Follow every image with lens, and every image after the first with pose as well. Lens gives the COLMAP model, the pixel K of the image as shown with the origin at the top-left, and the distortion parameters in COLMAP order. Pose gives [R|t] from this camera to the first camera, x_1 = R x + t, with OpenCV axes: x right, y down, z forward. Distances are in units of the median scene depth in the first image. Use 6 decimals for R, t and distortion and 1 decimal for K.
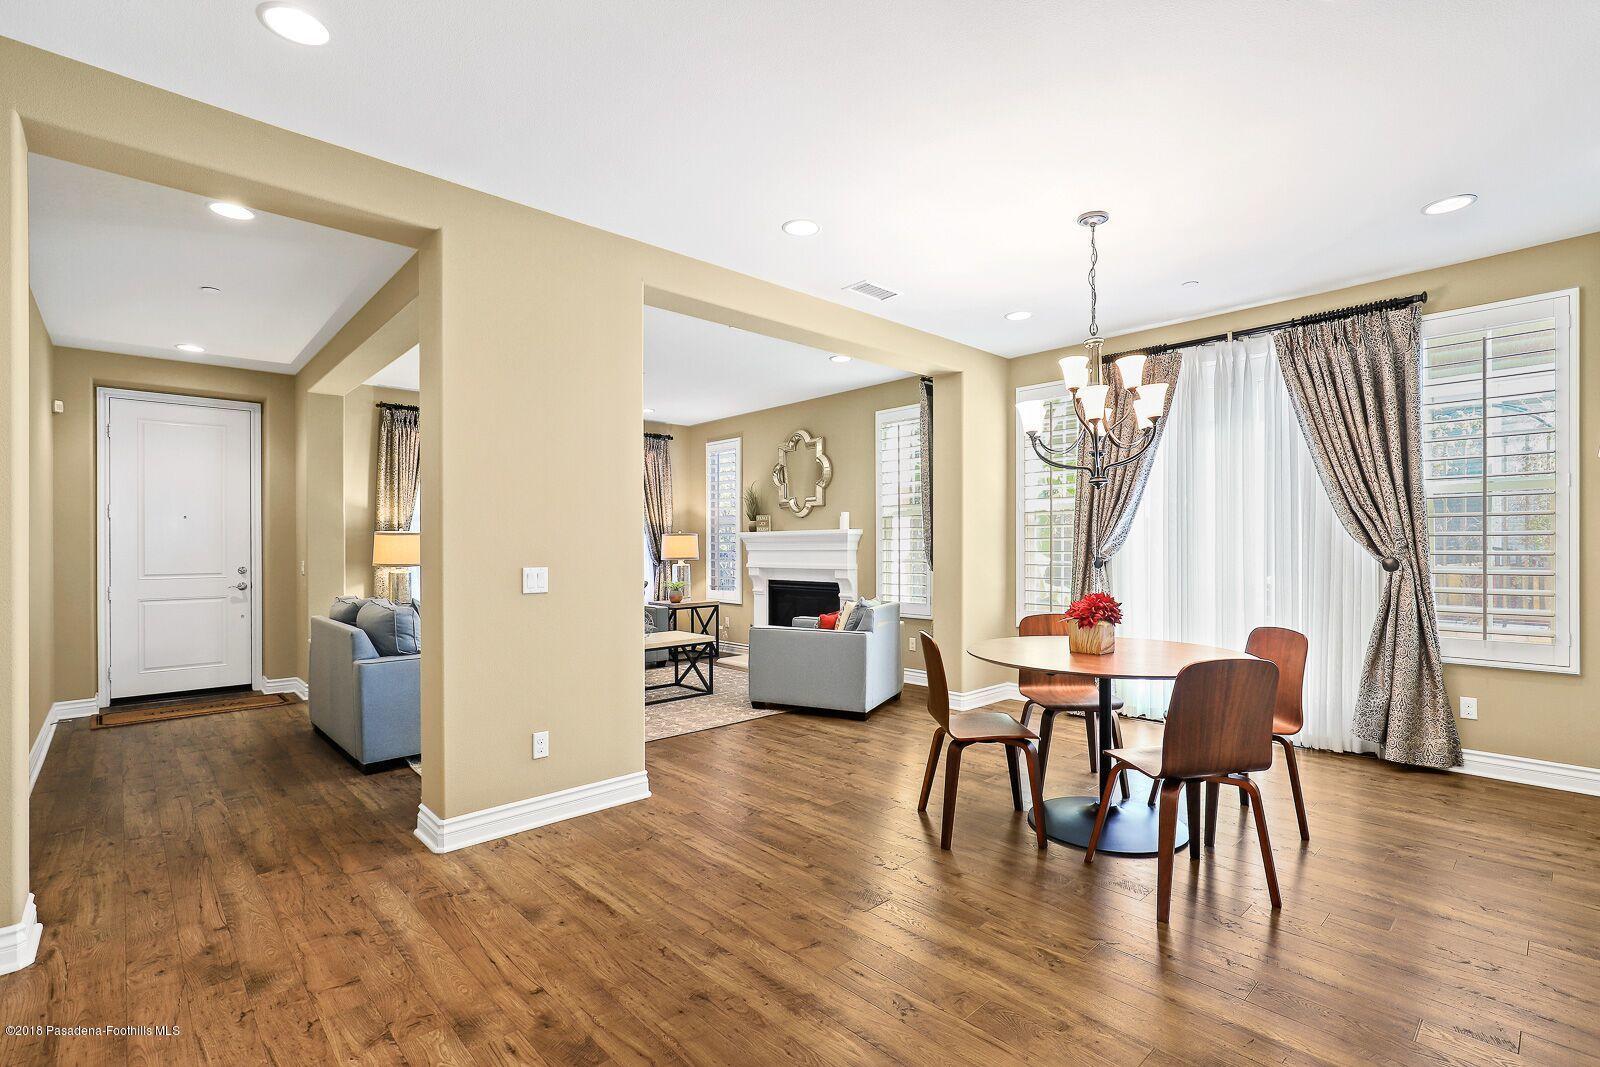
lens RADIAL K [[719.2, 0, 804.2], [0, 719.2, 541.0], [0, 0, 1]] dist [-0.011558, 0.000507]
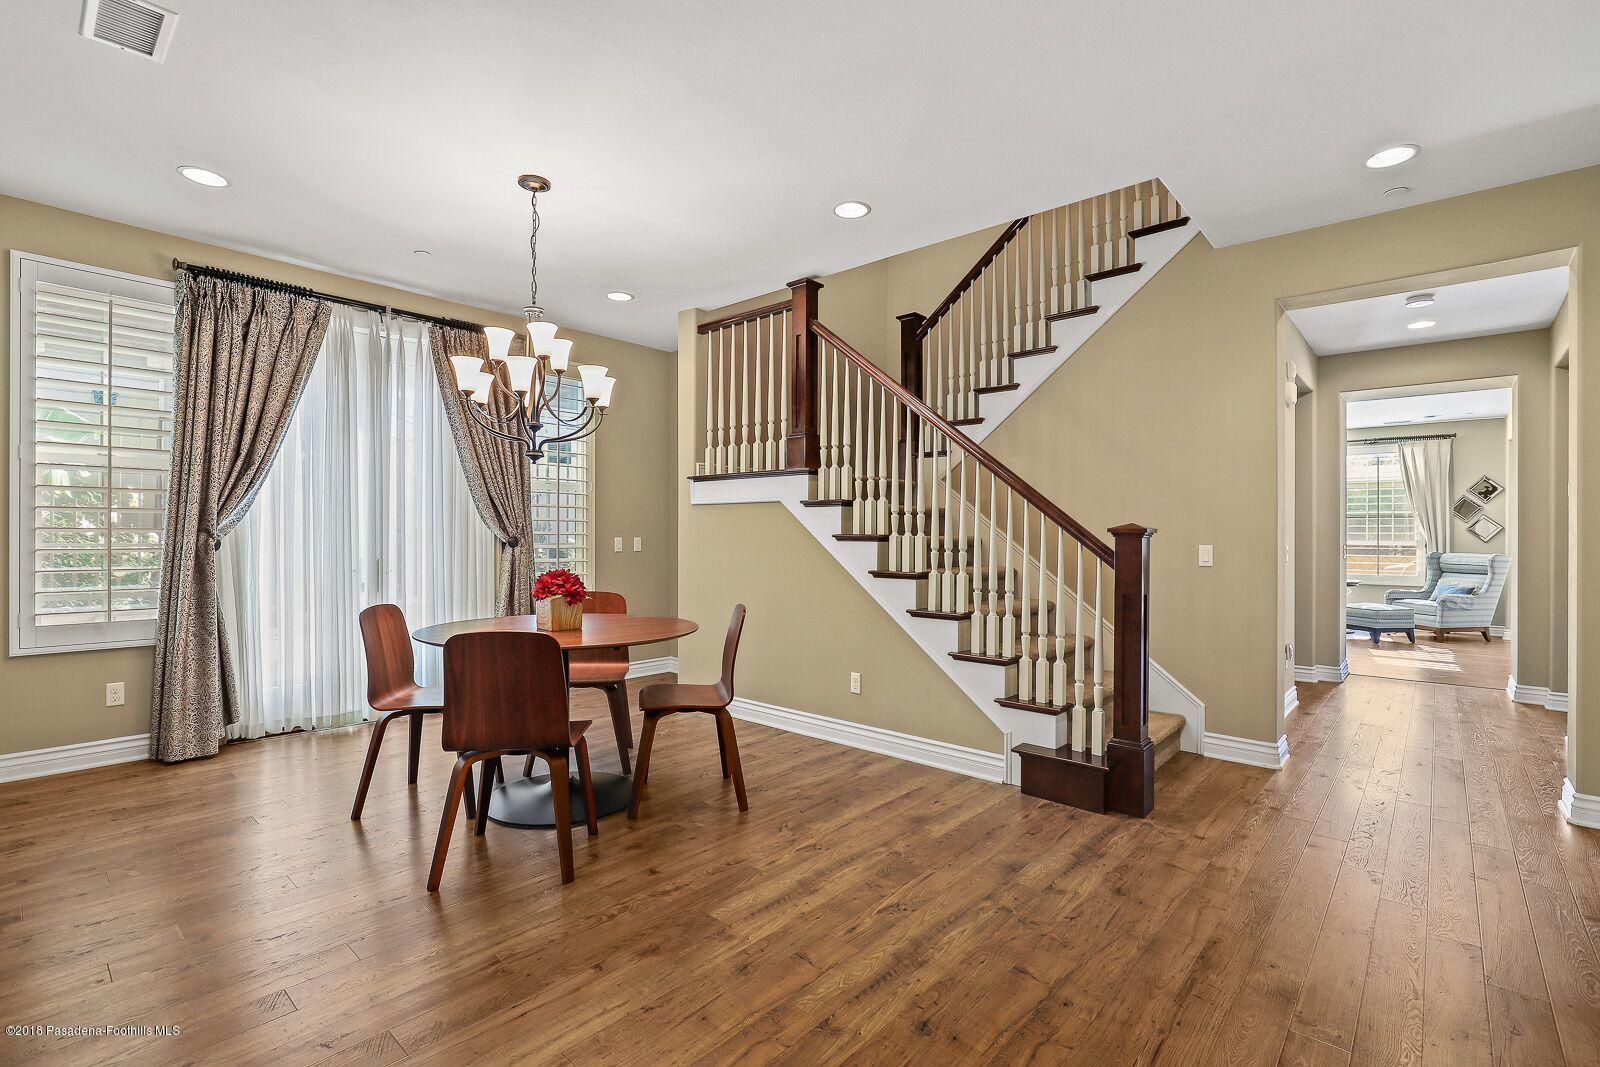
lens RADIAL K [[734.7, 0, 786.0], [0, 734.7, 533.2], [0, 0, 1]] dist [-0.014975, 0.002924]
pose [[-0.071955, 0.009189, 0.997366, -0.307631], [-0.015478, 0.999827, -0.010328, 0.013842], [-0.997288, -0.016180, -0.071801, 0.372000]]
